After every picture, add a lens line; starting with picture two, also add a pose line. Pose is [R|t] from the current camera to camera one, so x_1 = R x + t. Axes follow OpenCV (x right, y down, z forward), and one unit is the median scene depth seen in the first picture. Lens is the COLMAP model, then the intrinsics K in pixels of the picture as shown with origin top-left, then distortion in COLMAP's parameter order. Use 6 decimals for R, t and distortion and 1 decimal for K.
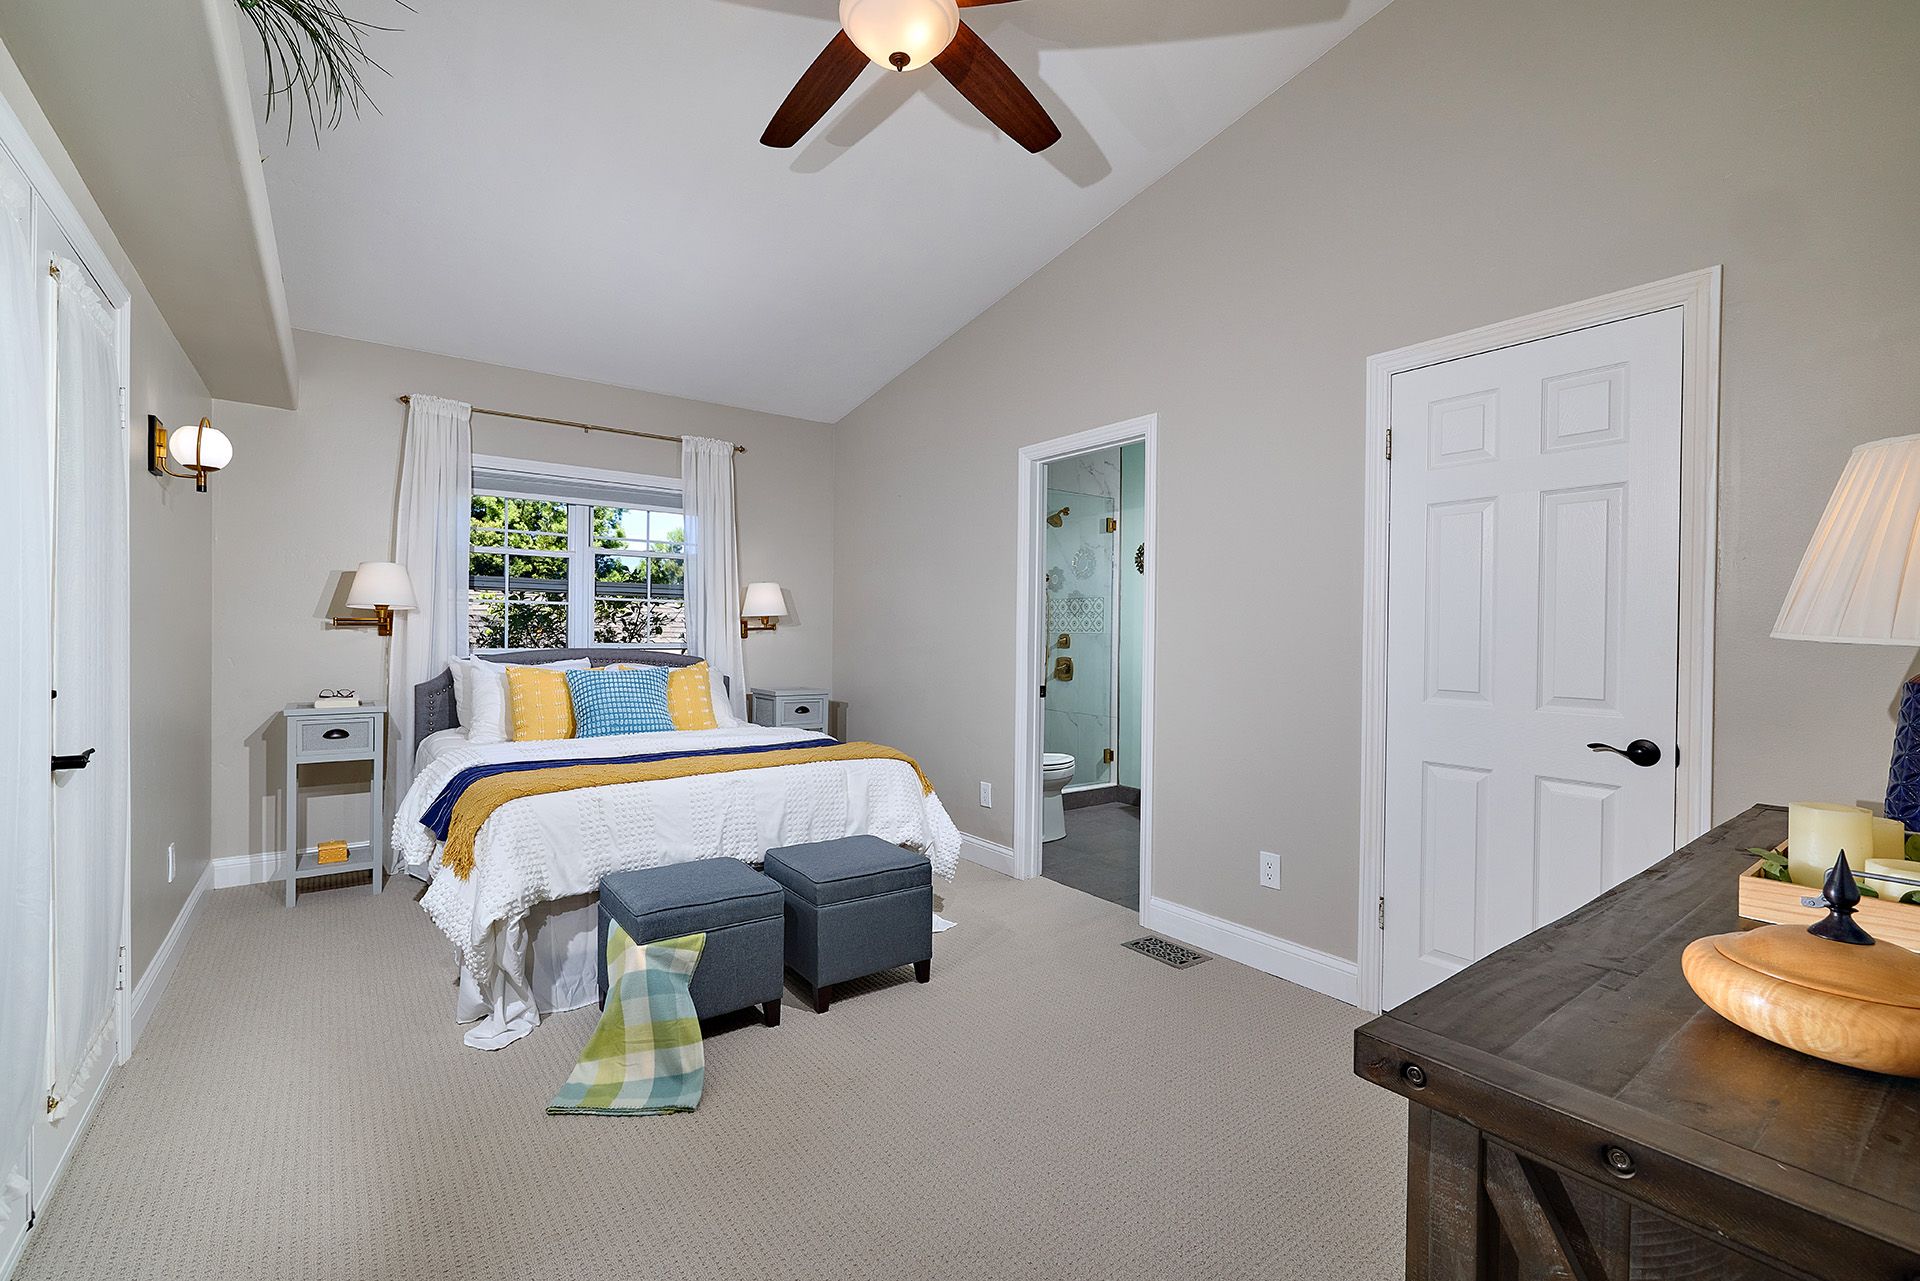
lens RADIAL K [[849.2, 0, 960.0], [0, 849.2, 640.5], [0, 0, 1]] dist [-0.000253, 0.000079]
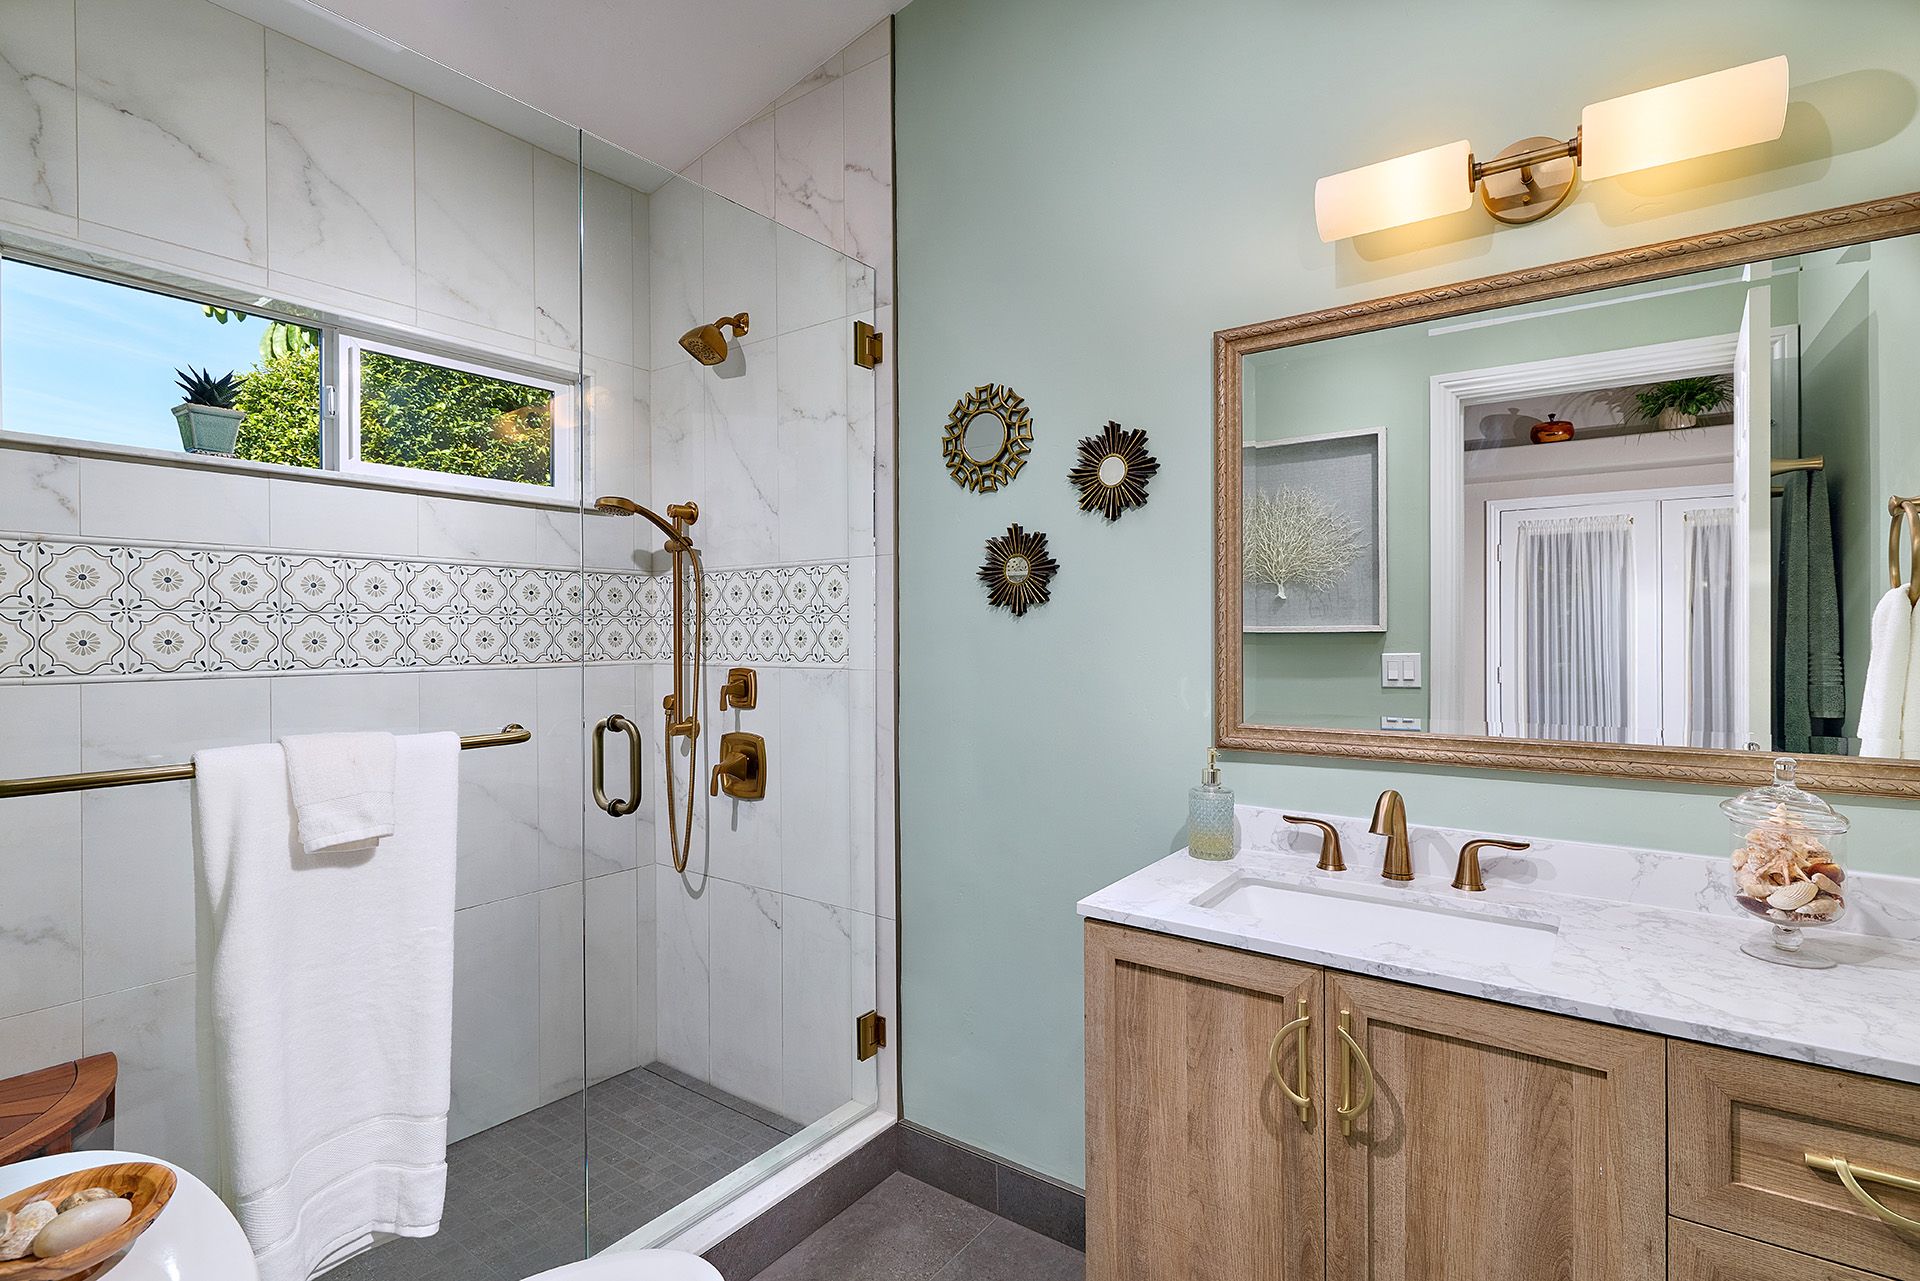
lens RADIAL K [[910.1, 0, 960.0], [0, 910.1, 640.5], [0, 0, 1]] dist [0.010372, 0.000152]
pose [[0.954415, -0.014285, 0.298142, 0.098136], [0.015607, 0.999876, -0.002054, -0.017566], [-0.298075, 0.006614, 0.954519, 0.613242]]
